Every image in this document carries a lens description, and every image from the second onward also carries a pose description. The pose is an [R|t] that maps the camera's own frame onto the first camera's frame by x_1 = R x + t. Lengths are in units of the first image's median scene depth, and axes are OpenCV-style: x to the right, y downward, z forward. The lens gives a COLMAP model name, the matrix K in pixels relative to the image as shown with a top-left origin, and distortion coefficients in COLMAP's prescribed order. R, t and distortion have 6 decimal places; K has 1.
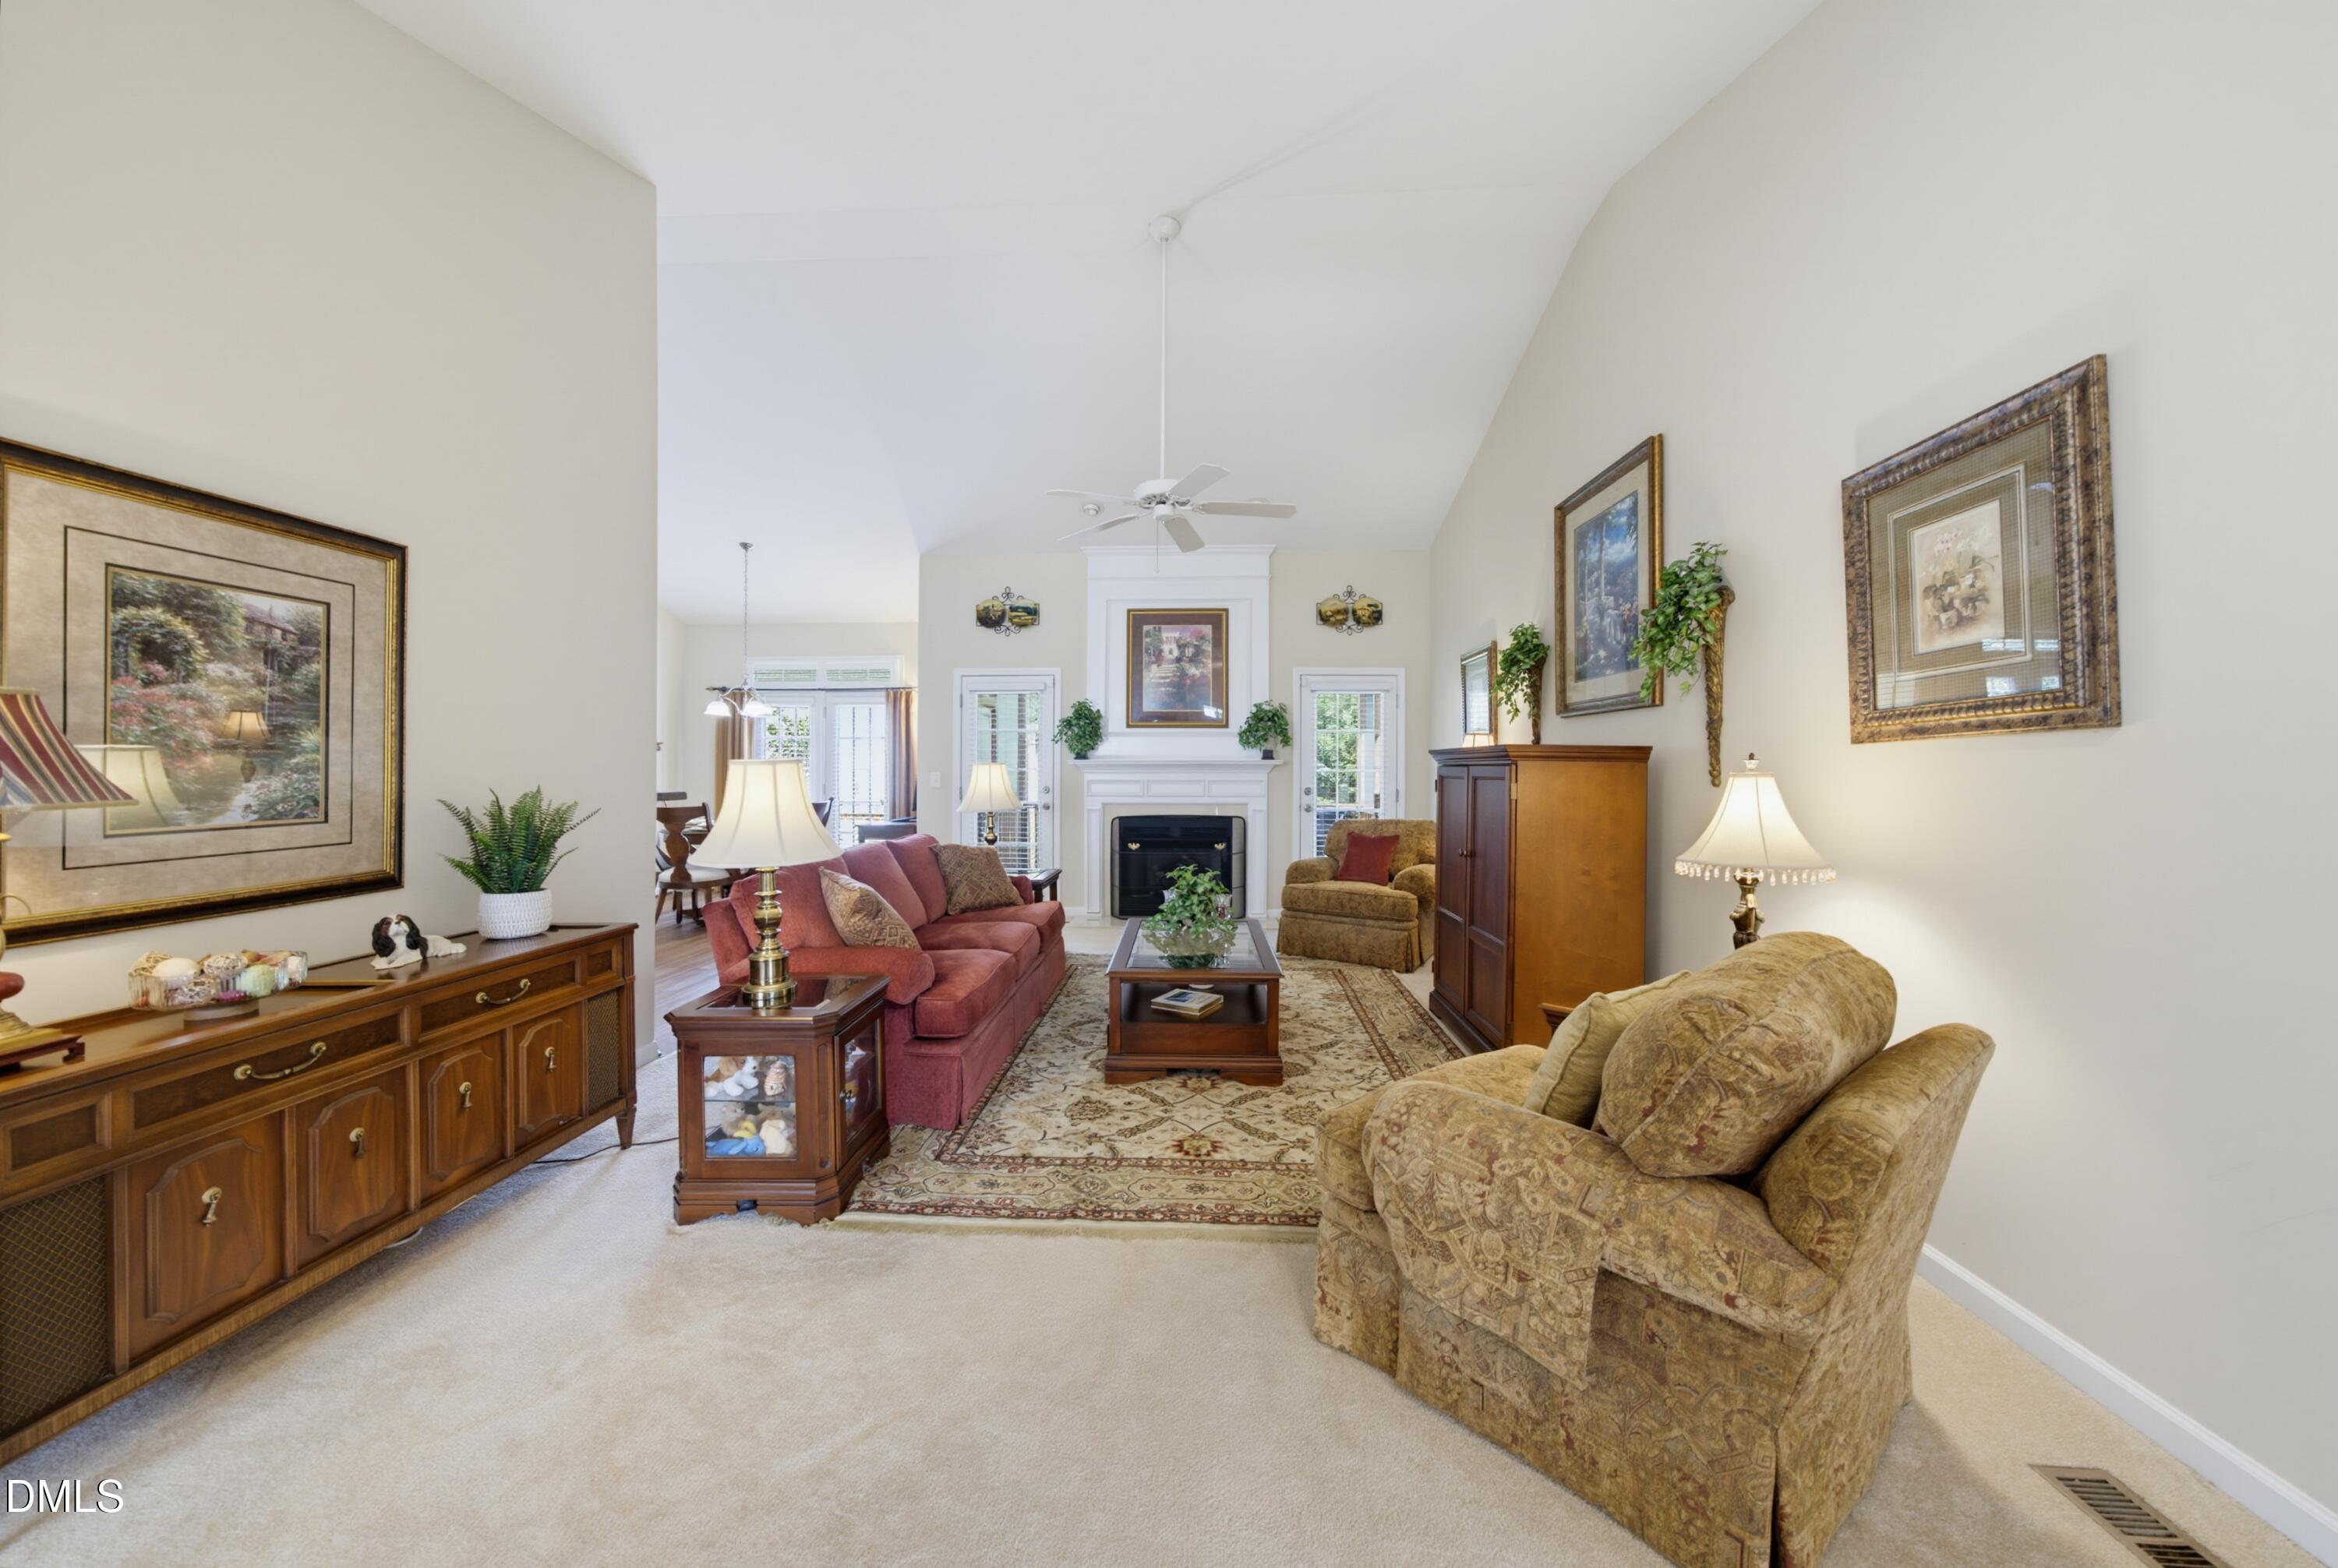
lens RADIAL K [[830.6, 0, 1163.5], [0, 830.6, 772.3], [0, 0, 1]] dist [-0.025433, 0.015072]
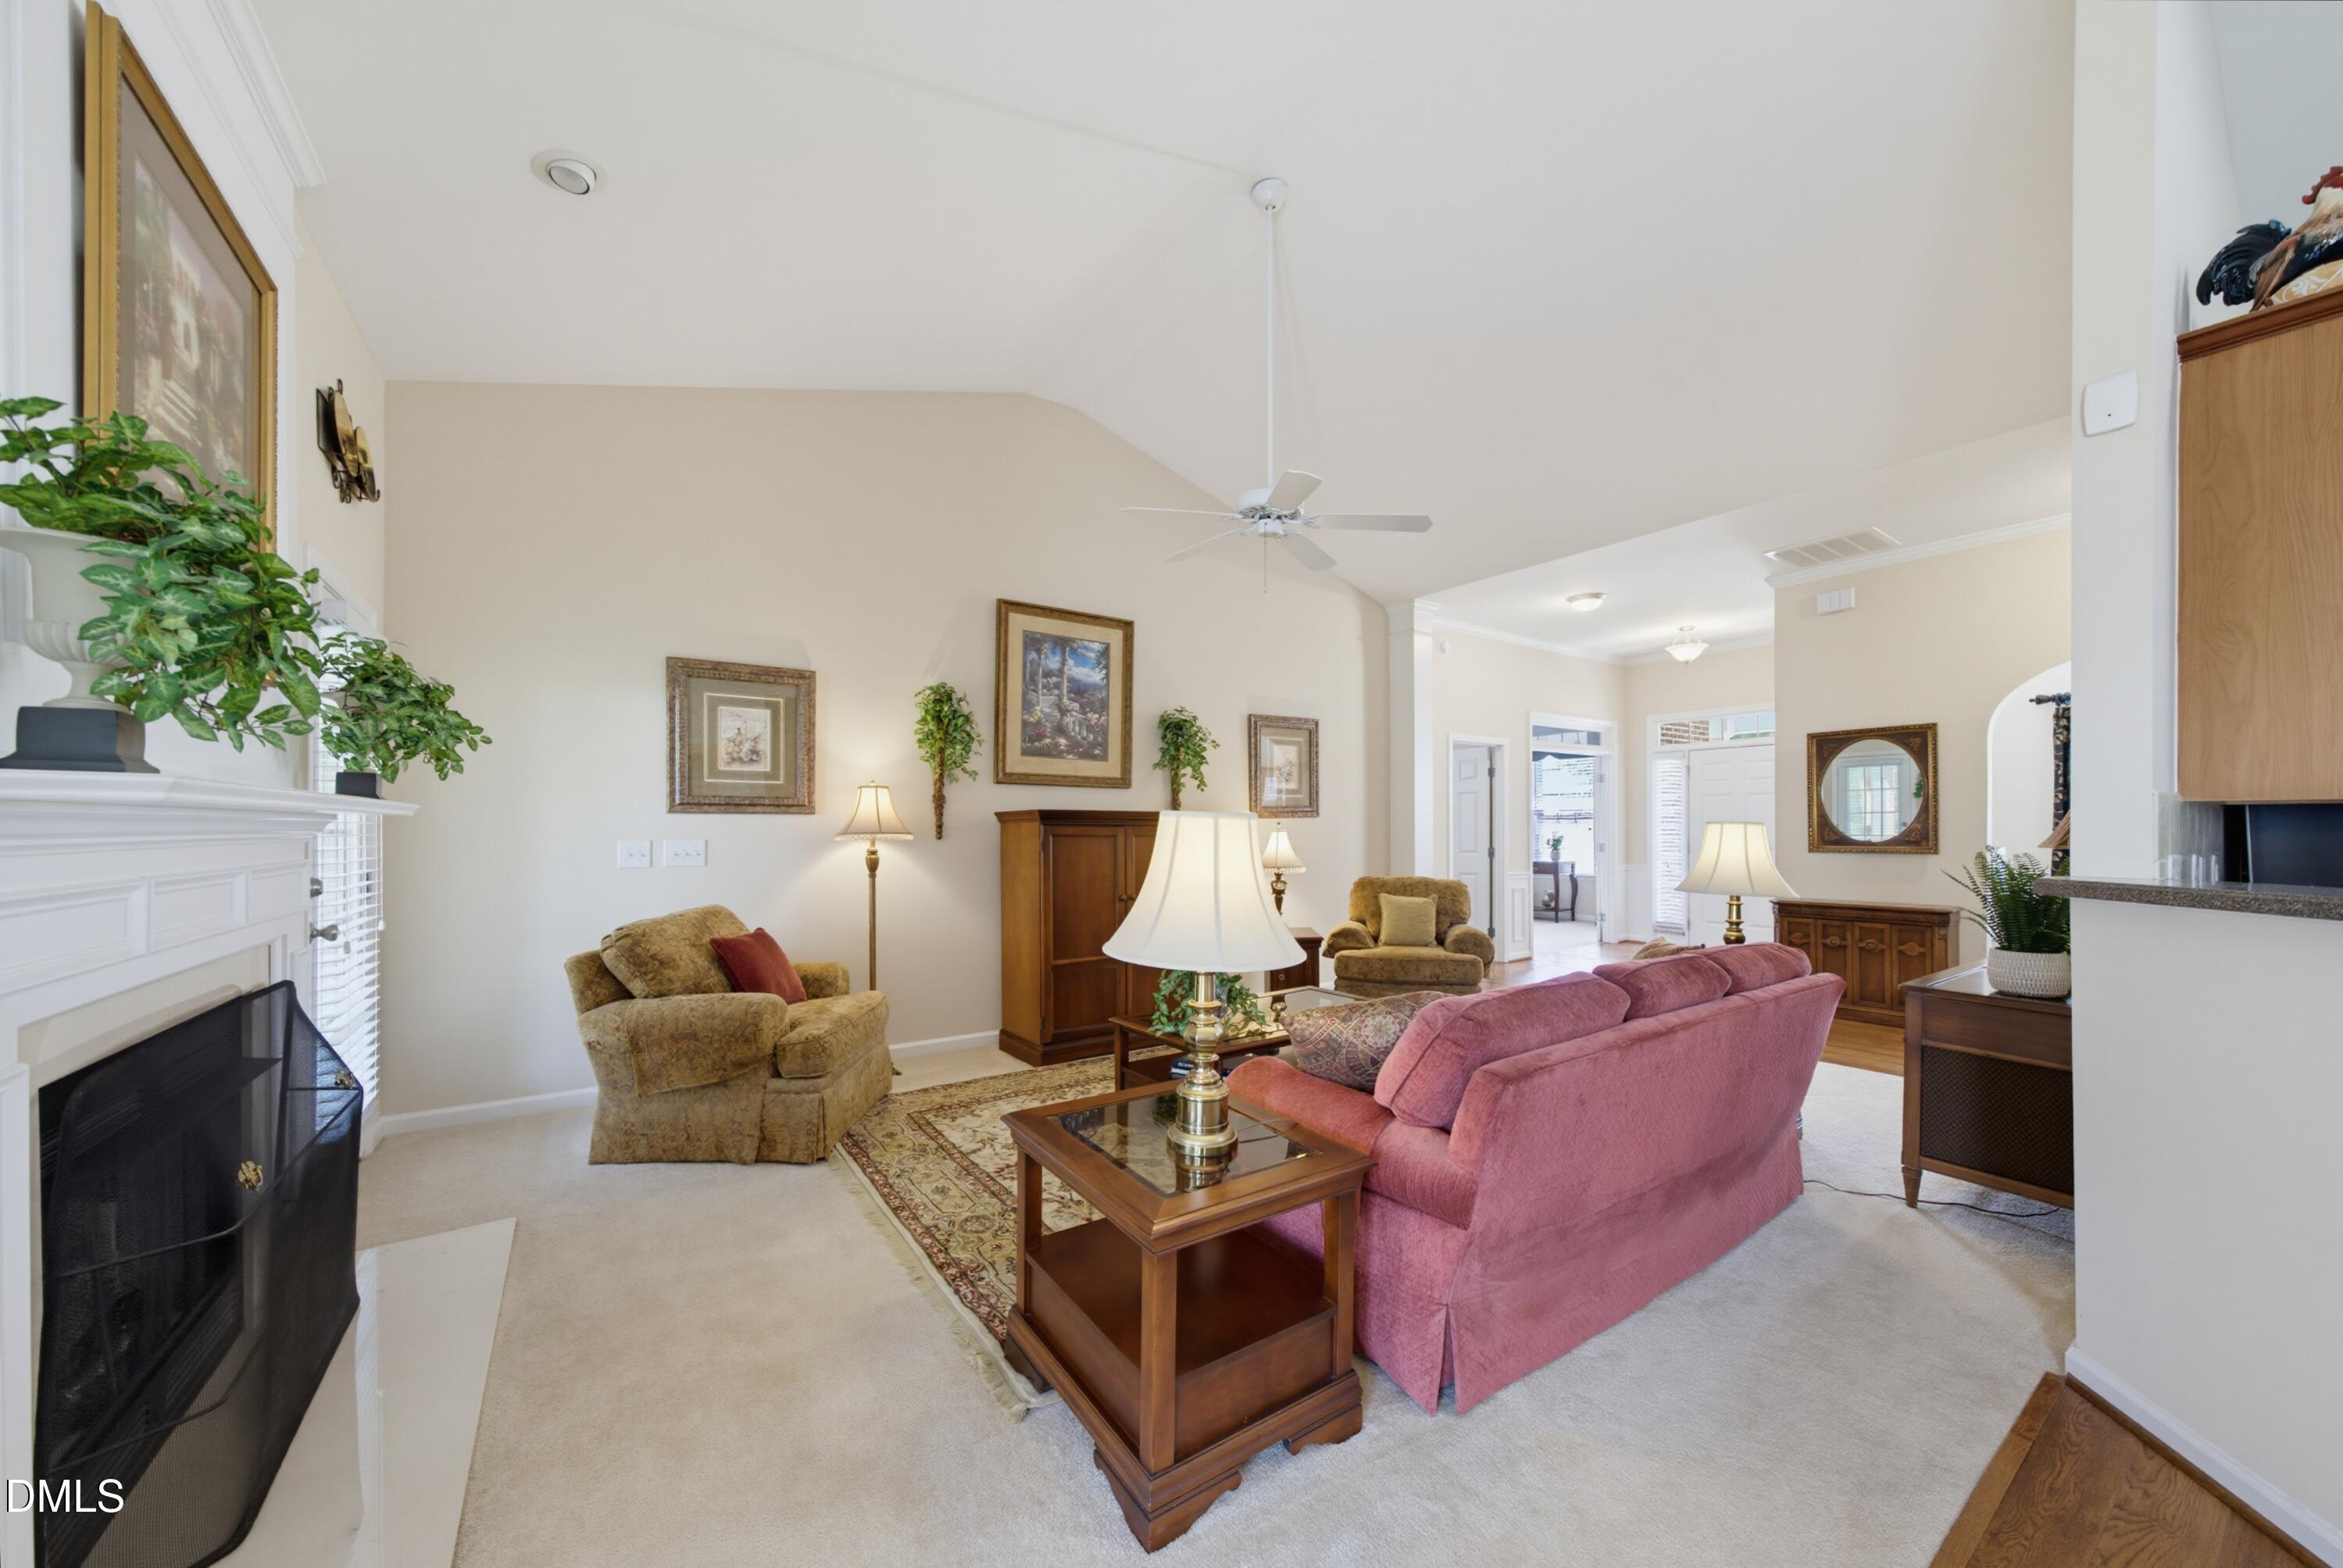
lens RADIAL K [[833.4, 0, 1170.0], [0, 833.4, 832.3], [0, 0, 1]] dist [0.000721, 0.000276]
pose [[-0.604249, -0.005736, 0.796775, -0.504983], [0.002952, 0.999951, 0.009438, -0.007345], [-0.796790, 0.008055, -0.604203, 1.300566]]
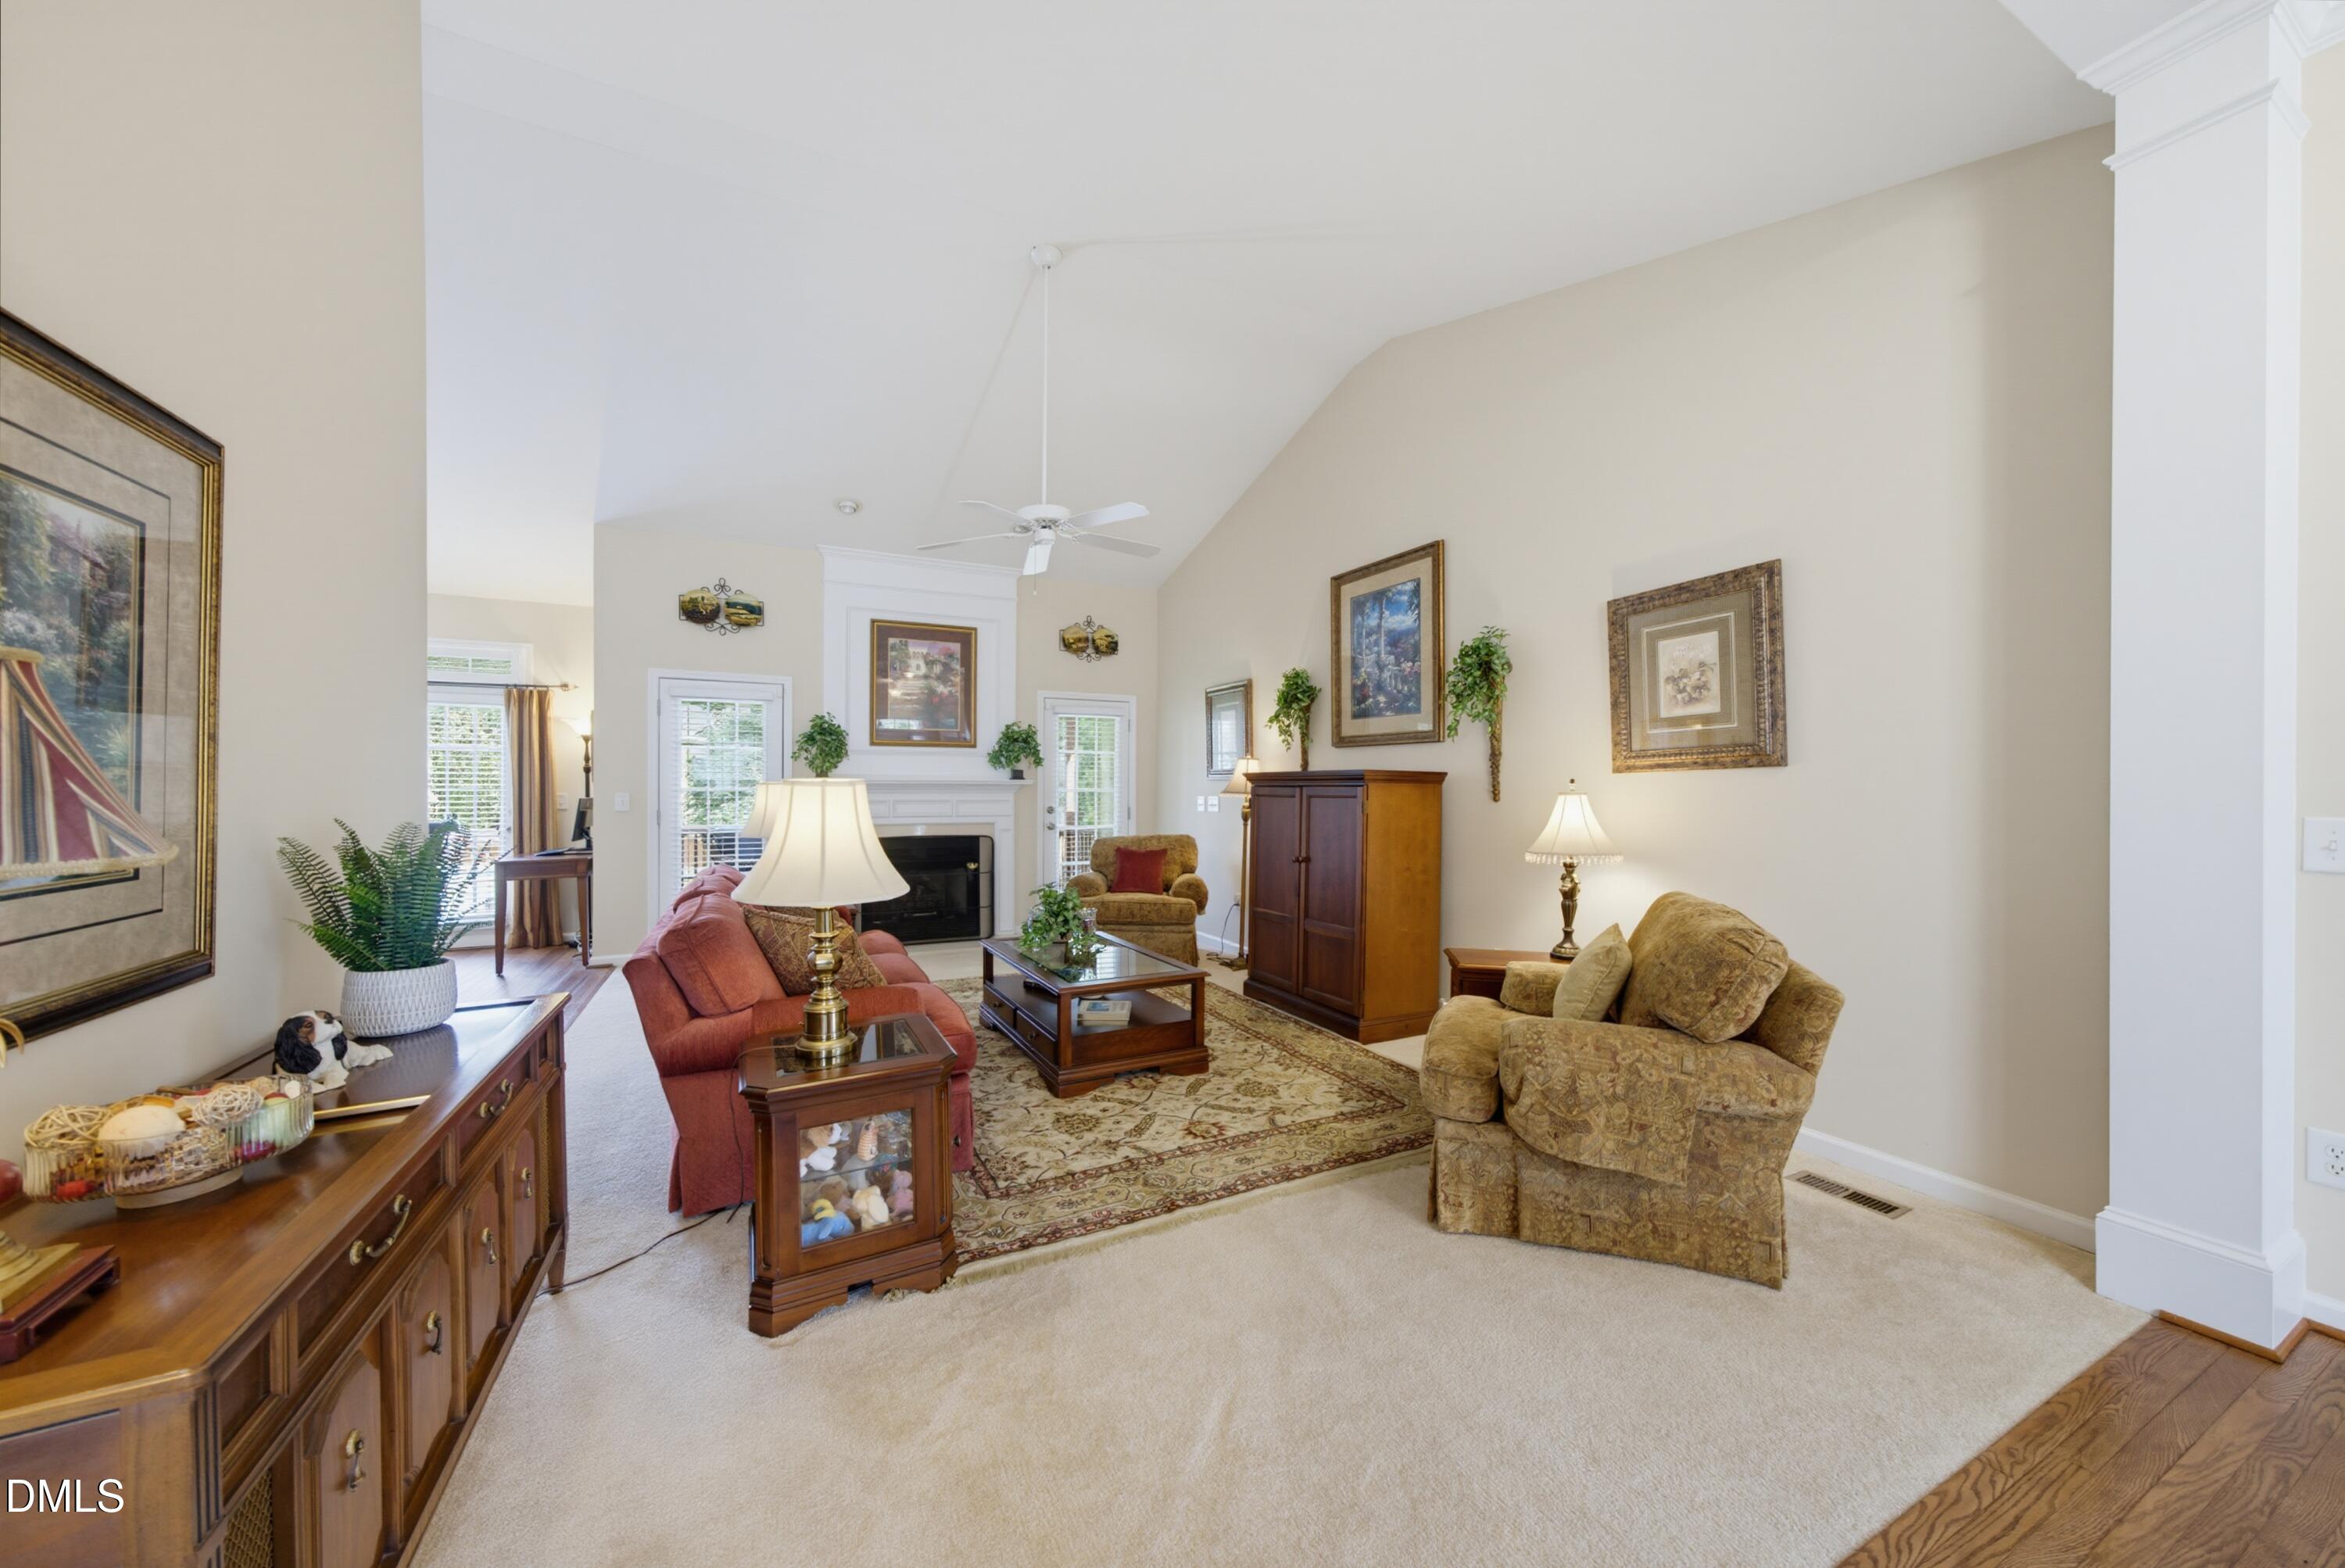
lens RADIAL K [[828.5, 0, 1164.6], [0, 828.5, 796.8], [0, 0, 1]] dist [-0.023658, 0.014571]
pose [[0.867550, -0.005912, 0.497315, -0.312923], [0.002658, 0.999970, 0.007251, -0.001743], [-0.497343, -0.004969, 0.867540, 0.038334]]
